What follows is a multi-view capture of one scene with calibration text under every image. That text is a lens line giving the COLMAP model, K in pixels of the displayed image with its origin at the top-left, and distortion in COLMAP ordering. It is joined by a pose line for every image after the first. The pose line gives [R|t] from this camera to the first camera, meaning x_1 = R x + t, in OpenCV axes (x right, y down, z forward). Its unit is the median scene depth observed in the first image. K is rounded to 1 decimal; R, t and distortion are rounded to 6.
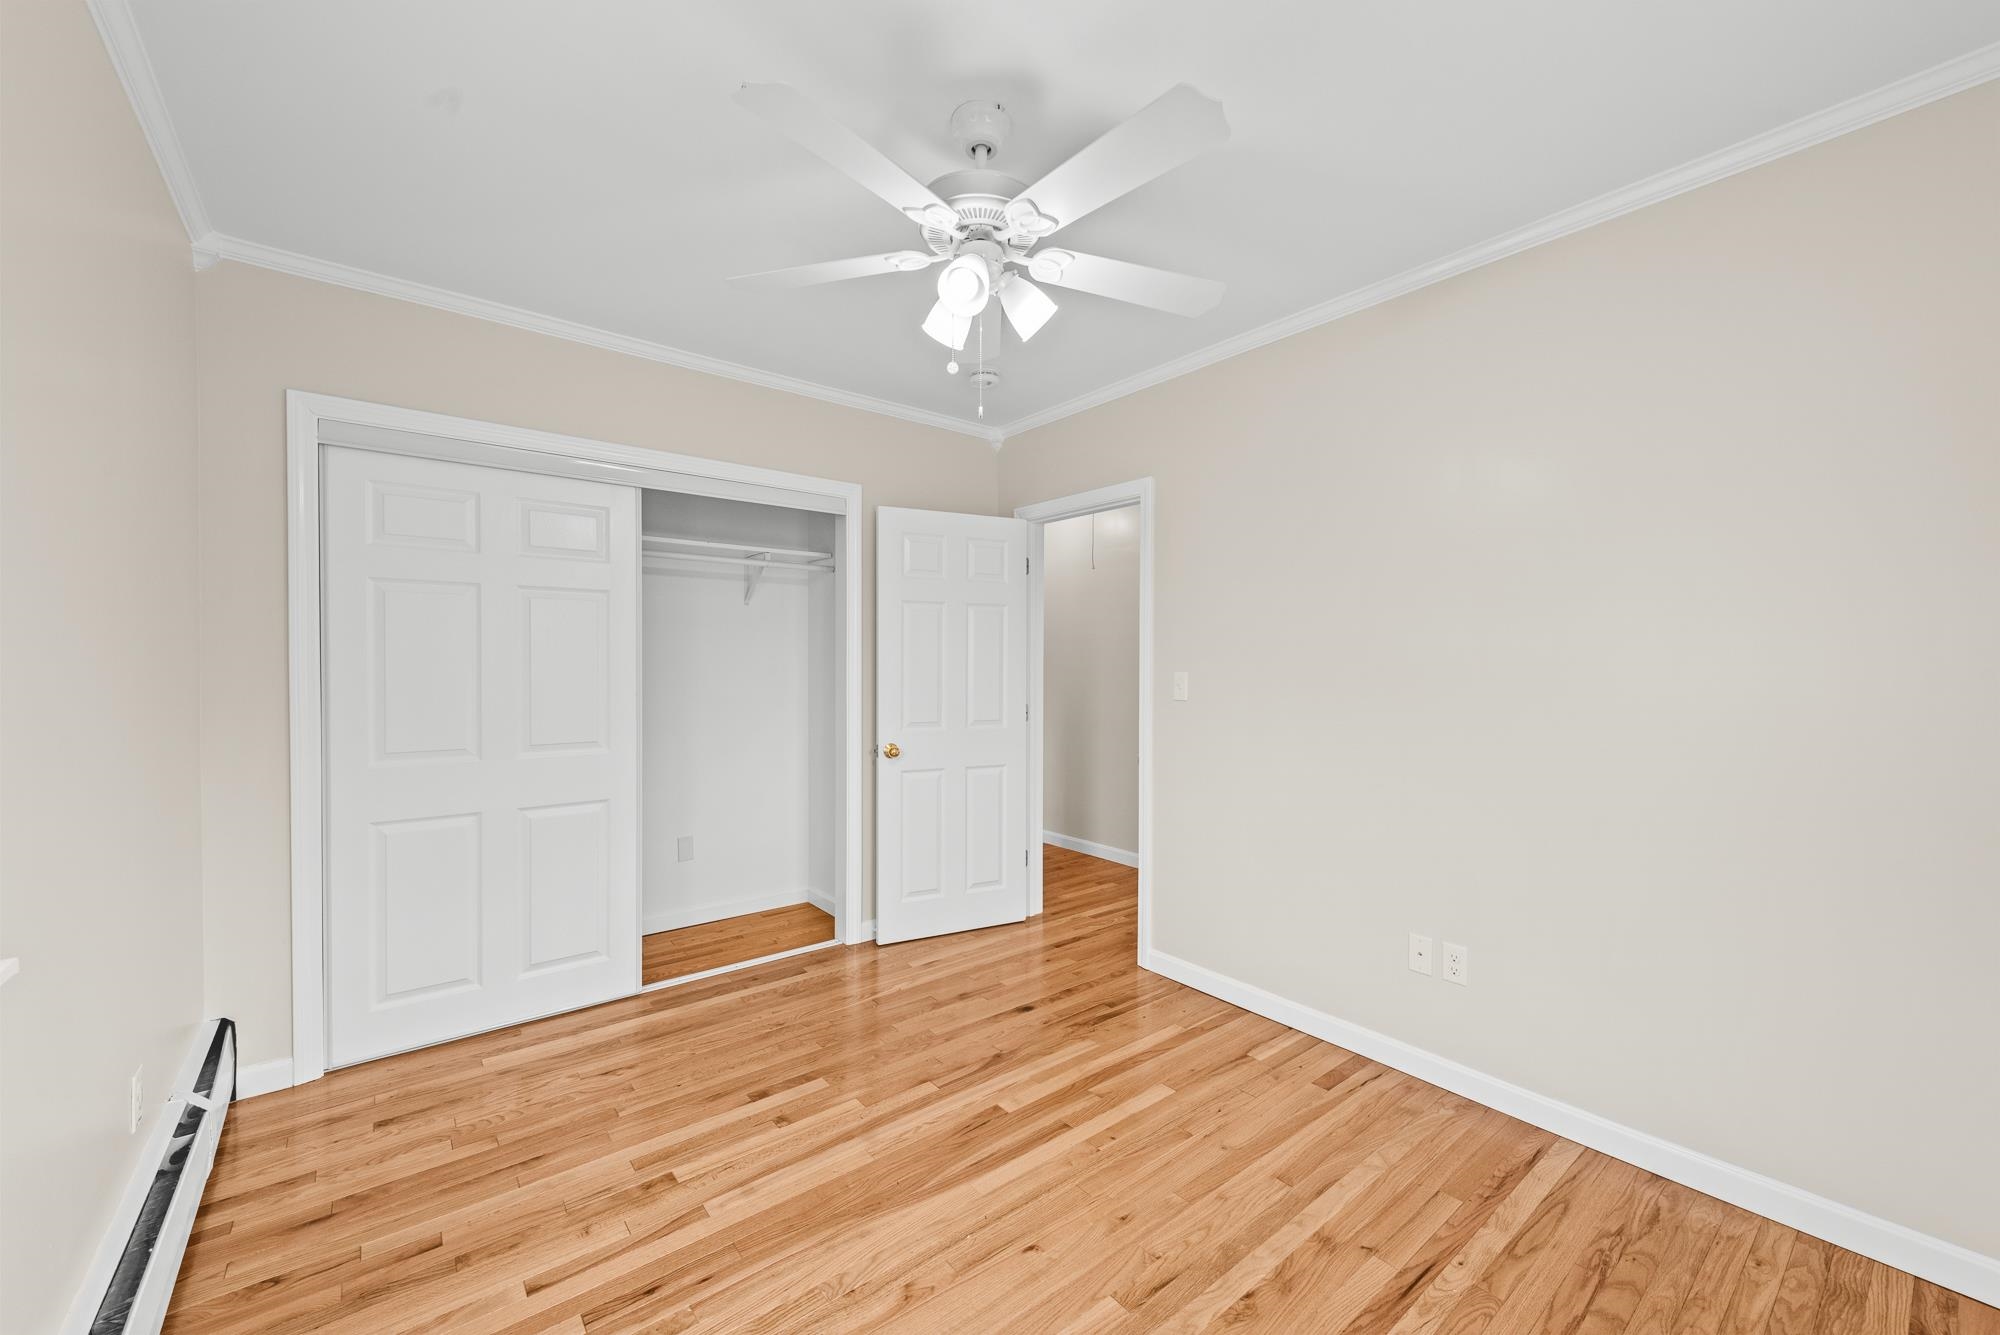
lens RADIAL K [[783.5, 0, 1010.2], [0, 783.5, 674.6], [0, 0, 1]] dist [0.020282, -0.006988]
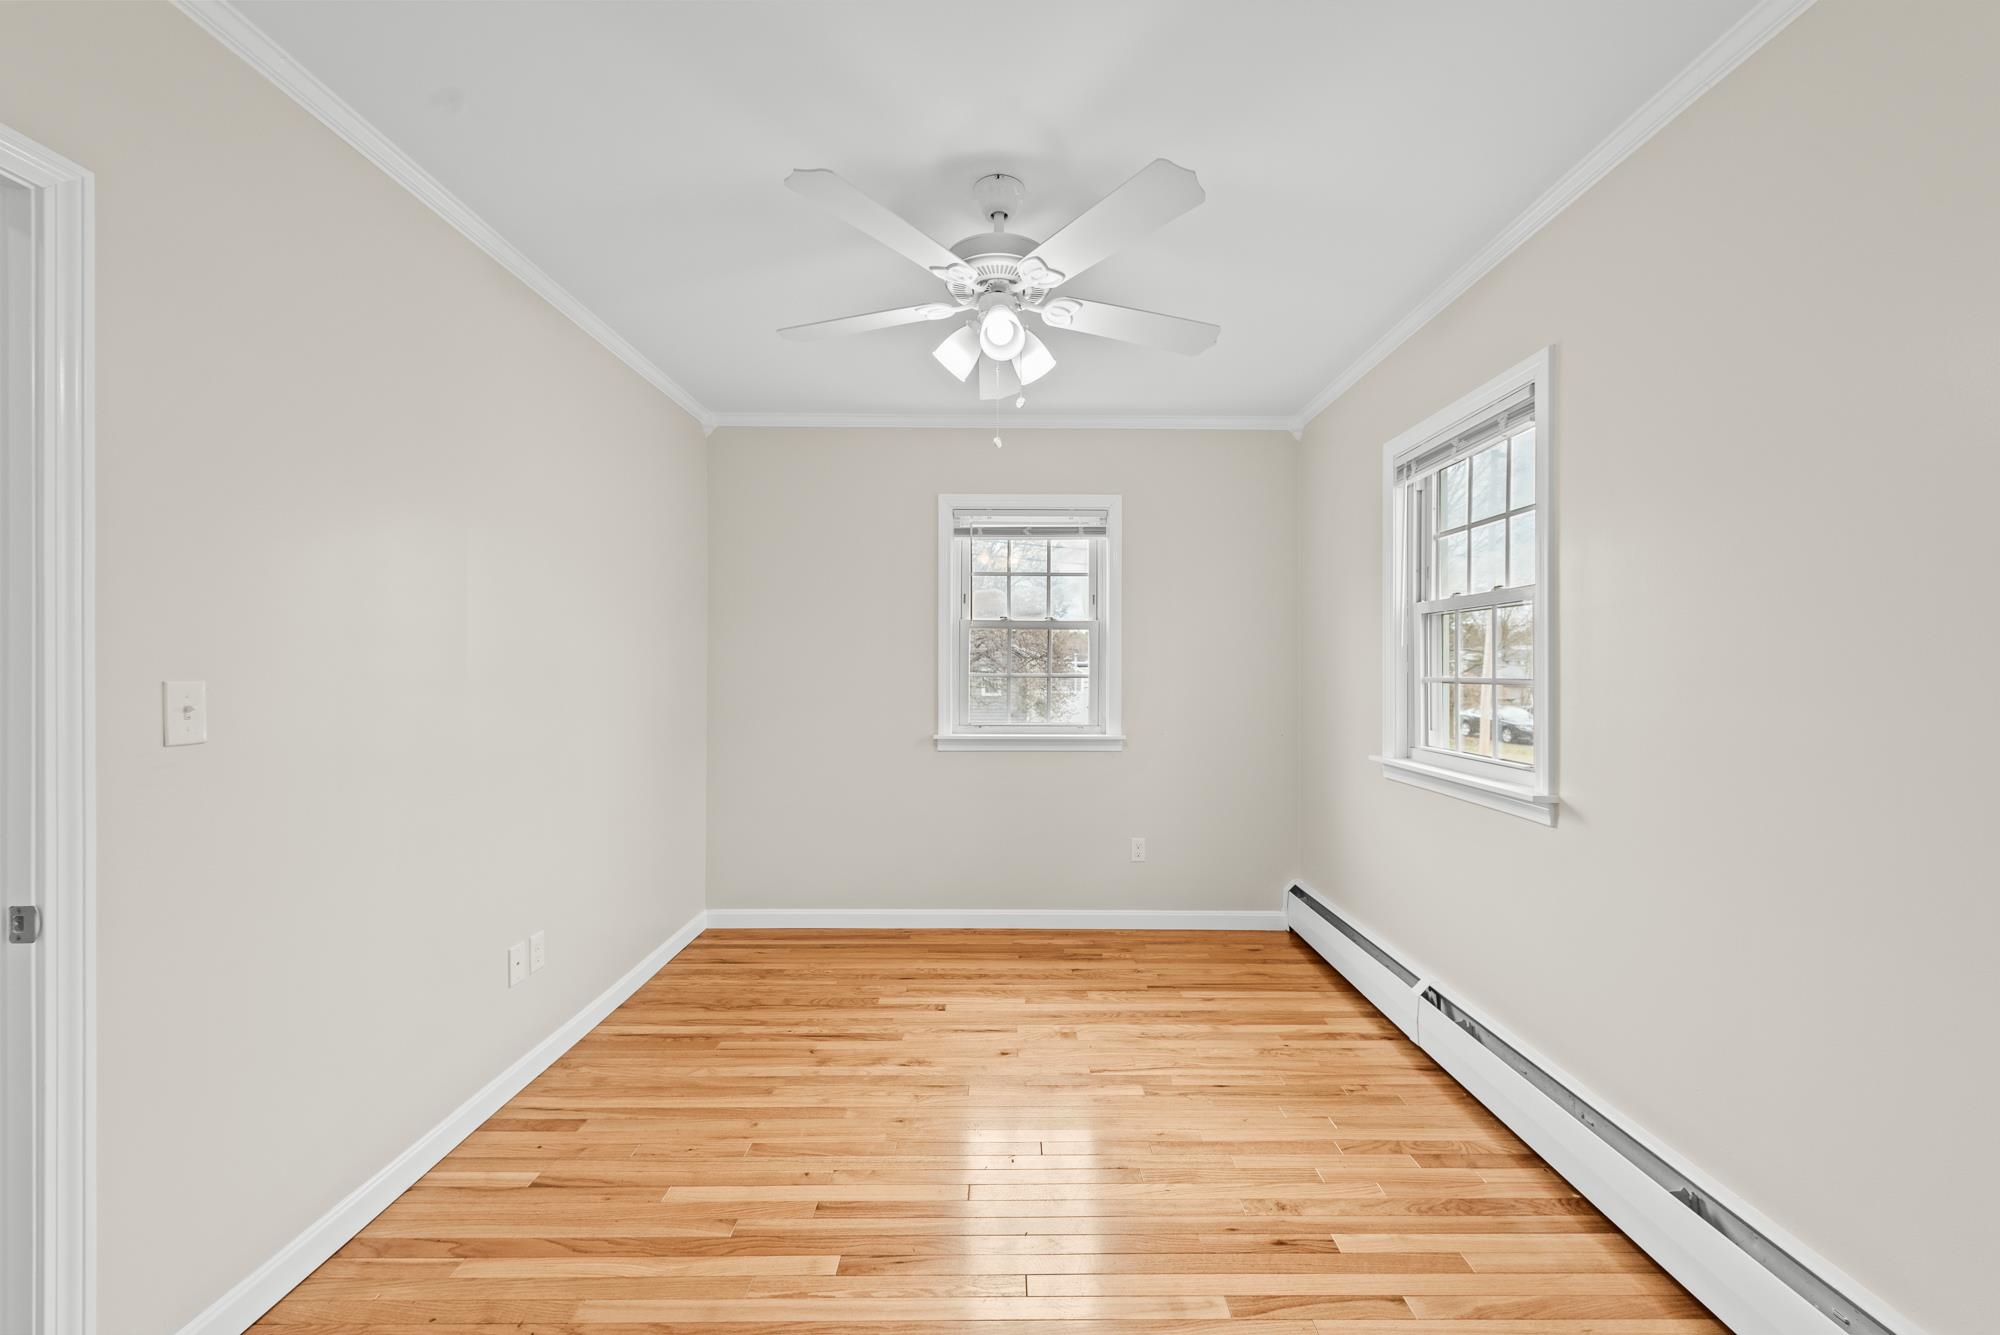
lens RADIAL K [[783.5, 0, 1010.2], [0, 783.5, 674.6], [0, 0, 1]] dist [0.020282, -0.006988]
pose [[-0.784626, -0.010481, 0.619881, -0.690387], [-0.000568, 0.999869, 0.016187, -0.023268], [-0.619969, 0.012348, -0.784529, 1.715472]]
